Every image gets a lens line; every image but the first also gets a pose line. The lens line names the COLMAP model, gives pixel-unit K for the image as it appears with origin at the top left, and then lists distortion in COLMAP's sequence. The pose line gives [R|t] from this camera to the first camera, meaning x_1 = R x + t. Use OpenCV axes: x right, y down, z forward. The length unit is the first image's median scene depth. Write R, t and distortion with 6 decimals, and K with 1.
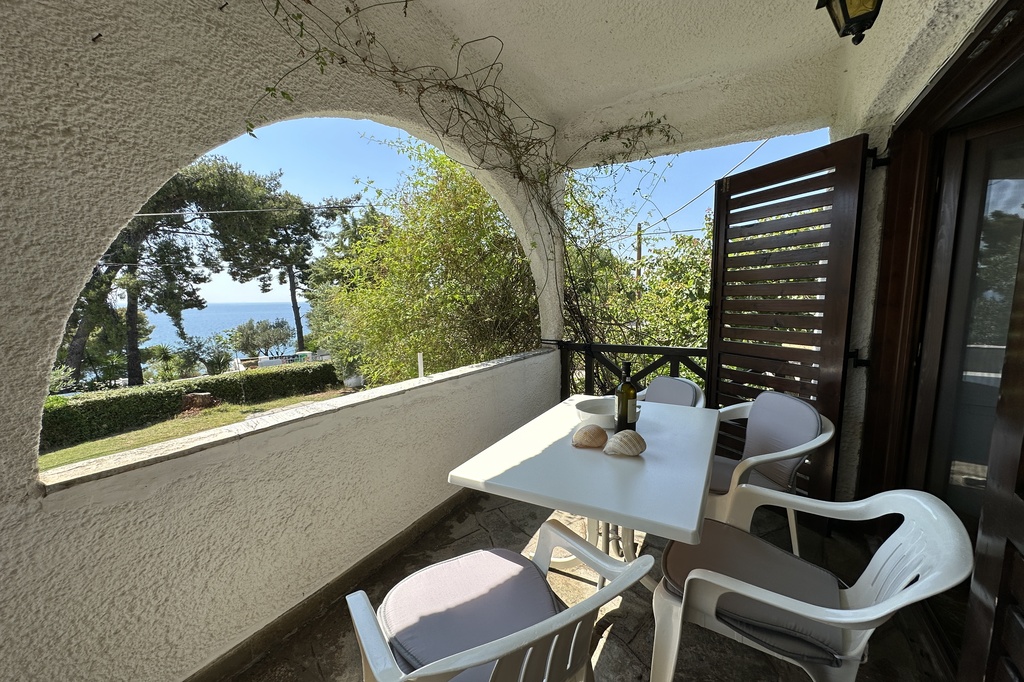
lens RADIAL K [[422.9, 0, 547.7], [0, 422.9, 356.3], [0, 0, 1]] dist [-0.000745, 0.000033]
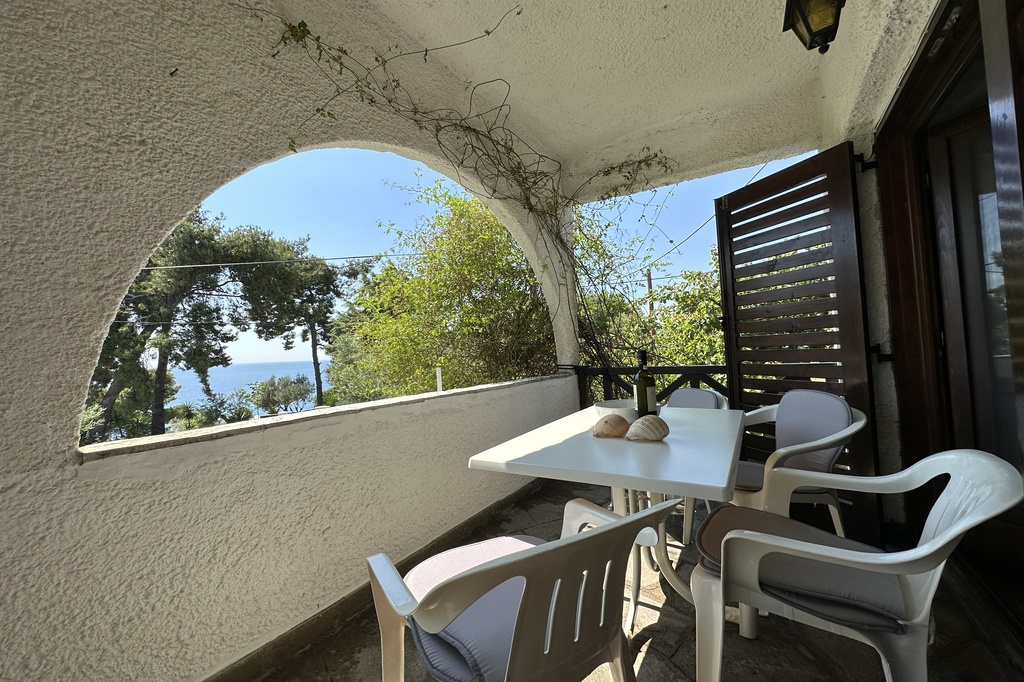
lens RADIAL K [[428.1, 0, 548.9], [0, 428.1, 340.0], [0, 0, 1]] dist [-0.001548, 0.000281]
pose [[0.998028, -0.054100, -0.031834, -0.001355], [0.047971, 0.984438, -0.169056, 0.149037], [0.040485, 0.167195, 0.985092, -0.017704]]
